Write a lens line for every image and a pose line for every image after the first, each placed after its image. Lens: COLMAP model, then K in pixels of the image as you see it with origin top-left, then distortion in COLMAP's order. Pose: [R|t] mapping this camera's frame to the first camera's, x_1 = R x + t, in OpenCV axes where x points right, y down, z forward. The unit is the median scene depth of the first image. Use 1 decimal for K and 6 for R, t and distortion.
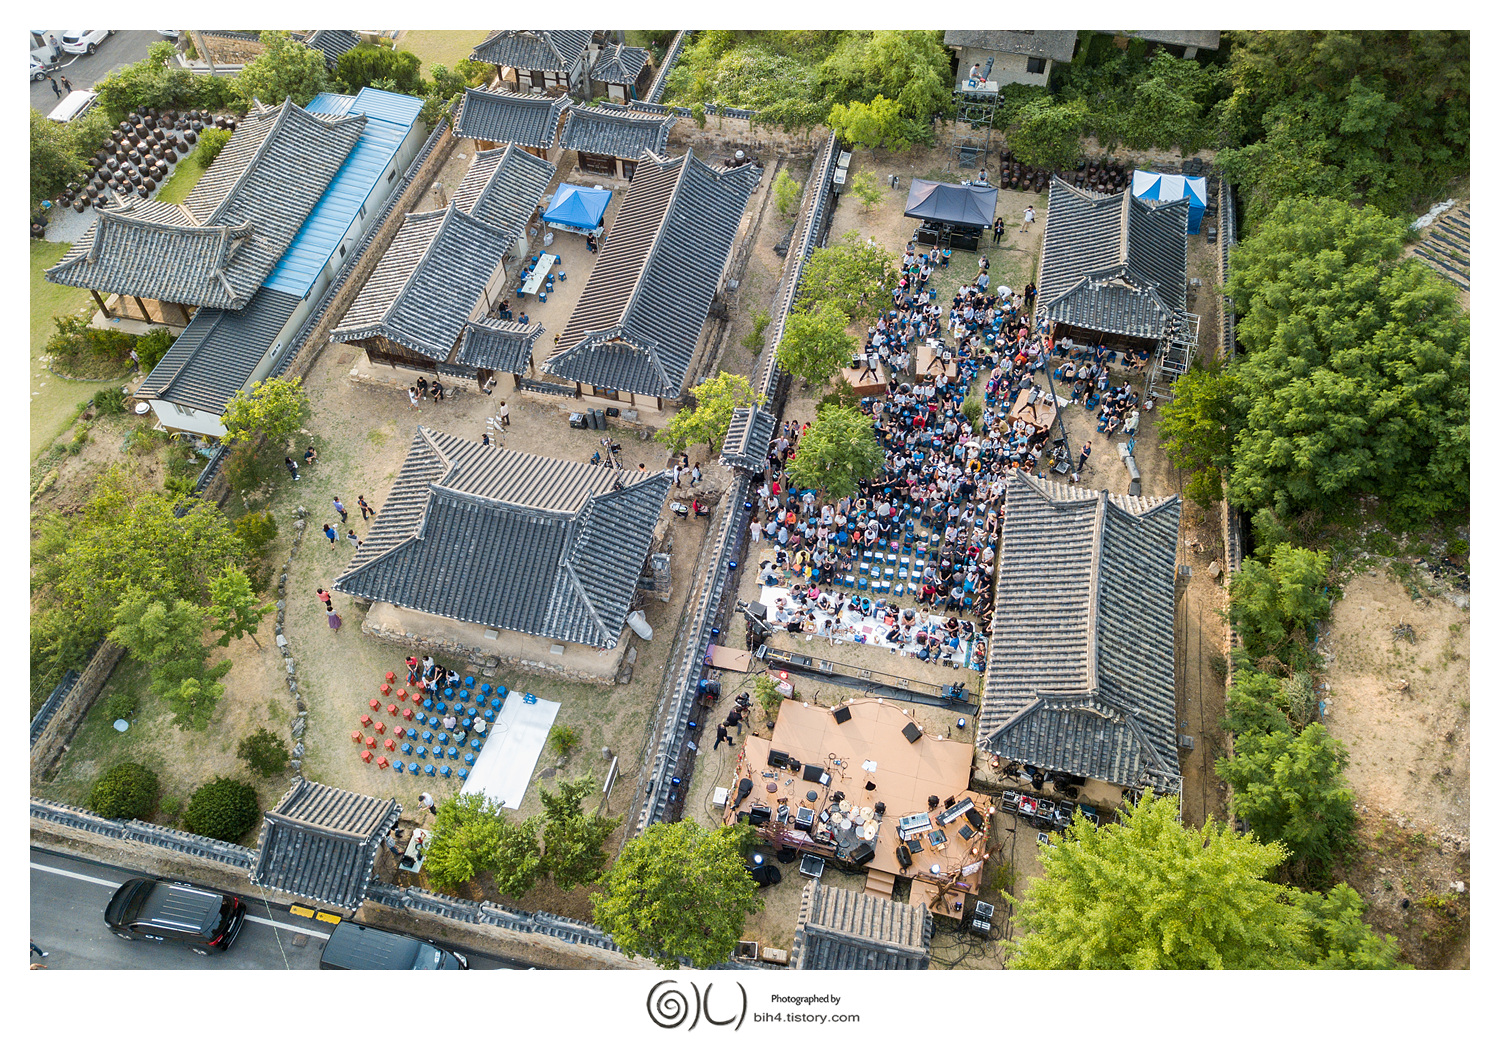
lens RADIAL K [[1057.4, 0, 750.0], [0, 1057.4, 520.0], [0, 0, 1]] dist [-0.002355, -0.005838]
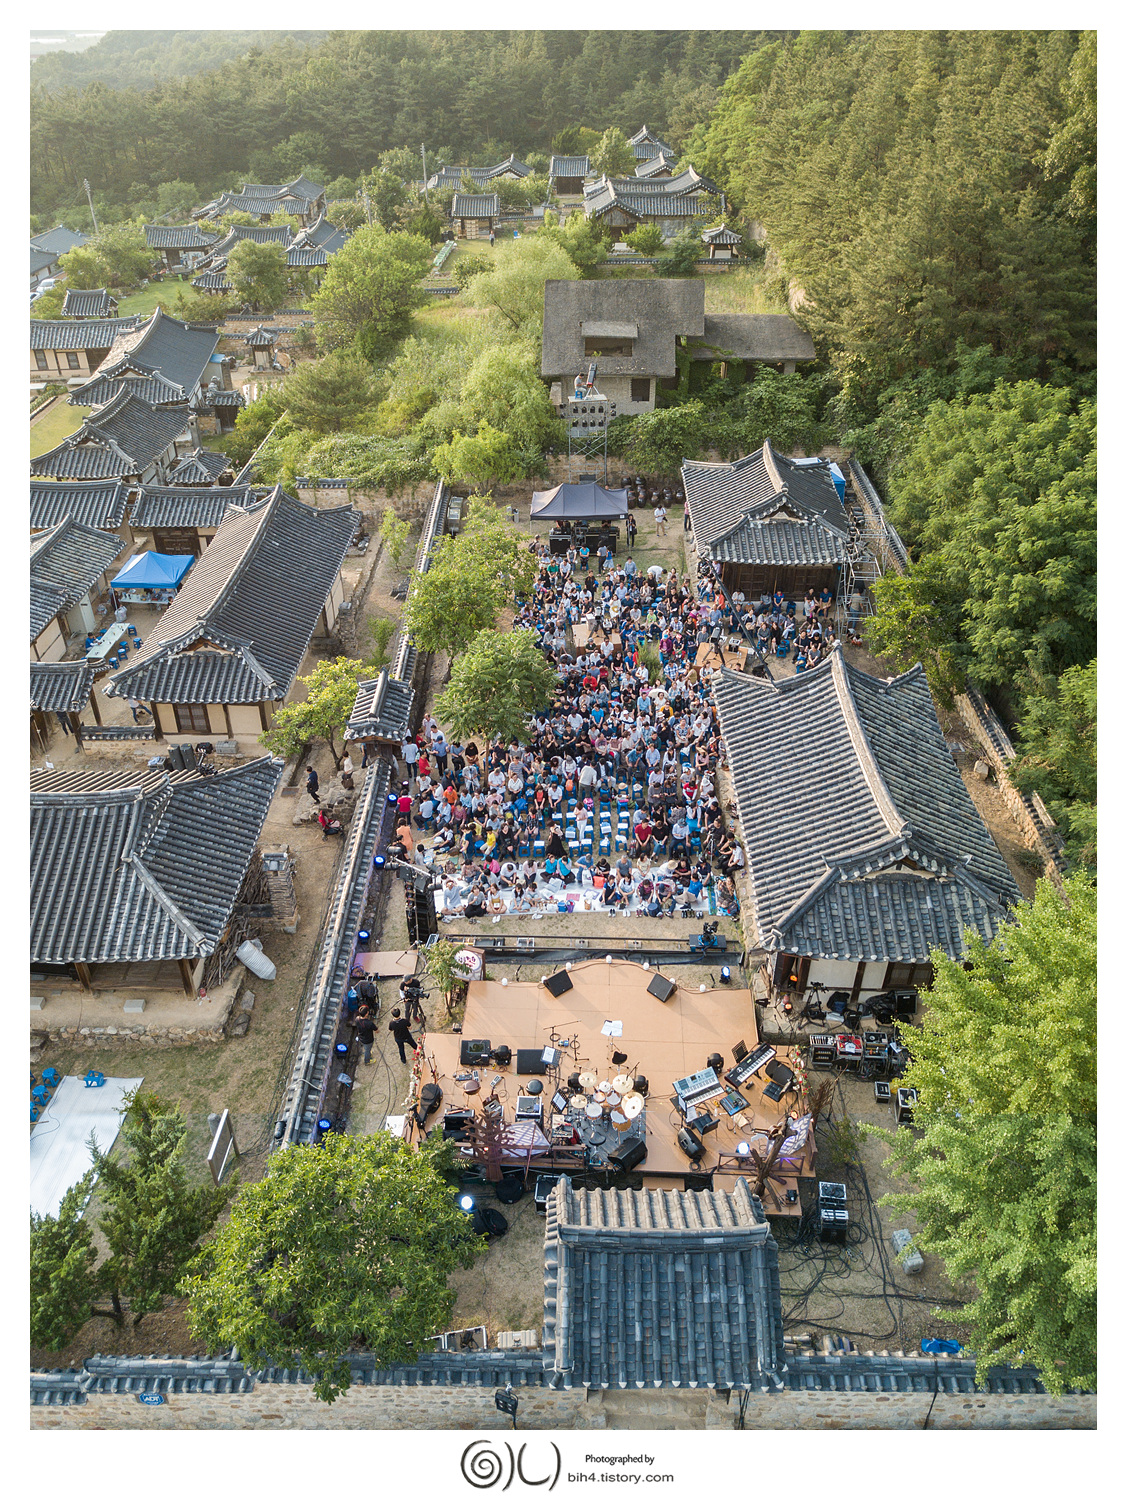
lens RADIAL K [[1099.6, 0, 563.5], [0, 1099.6, 750.0], [0, 0, 1]] dist [0.000297, -0.006876]
pose [[0.977398, -0.132807, 0.164485, -0.006634], [0.173497, 0.948473, -0.265139, 0.215073], [-0.120797, 0.287684, 0.950077, 0.259845]]
